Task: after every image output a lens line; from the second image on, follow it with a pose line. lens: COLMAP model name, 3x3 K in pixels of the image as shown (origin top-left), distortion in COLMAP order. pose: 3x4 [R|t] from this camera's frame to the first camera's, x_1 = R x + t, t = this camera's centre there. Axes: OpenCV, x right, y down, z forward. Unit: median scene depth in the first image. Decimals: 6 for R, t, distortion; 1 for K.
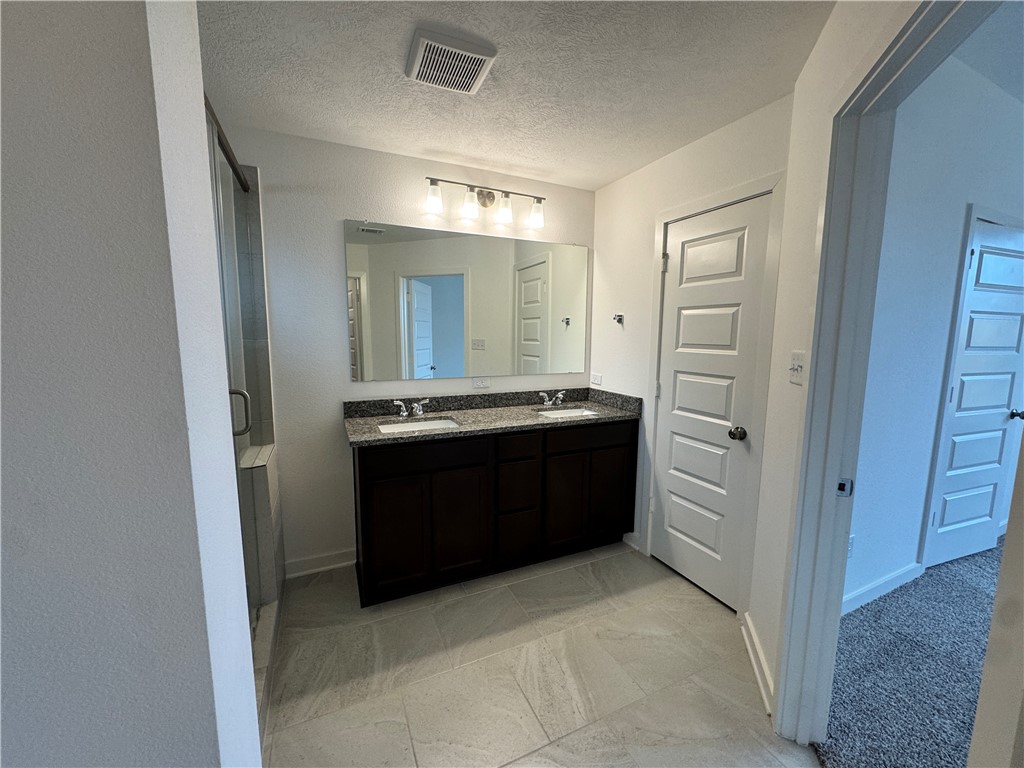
lens RADIAL K [[408.0, 0, 512.3], [0, 408.0, 384.3], [0, 0, 1]] dist [-0.003846, -0.000266]
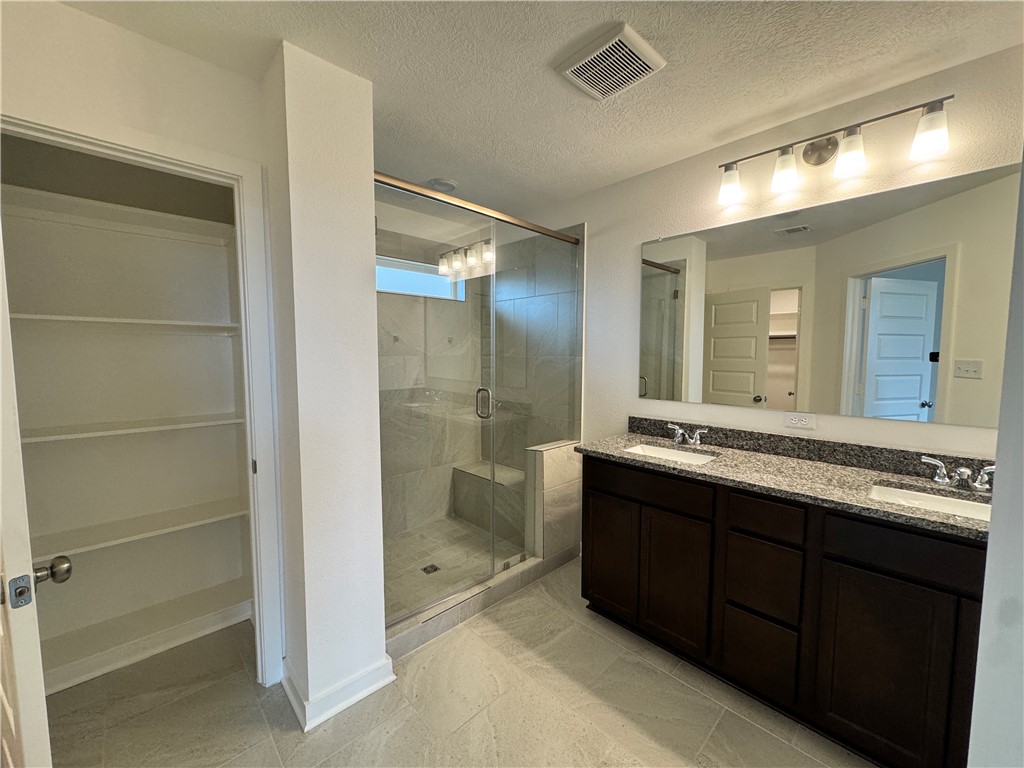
lens RADIAL K [[408.0, 0, 513.3], [0, 408.0, 384.5], [0, 0, 1]] dist [-0.003846, -0.000266]
pose [[0.321768, 0.063566, -0.944682, 0.453495], [-0.115324, 0.992946, 0.027534, -0.030565], [0.939769, 0.100085, 0.326829, 0.348975]]
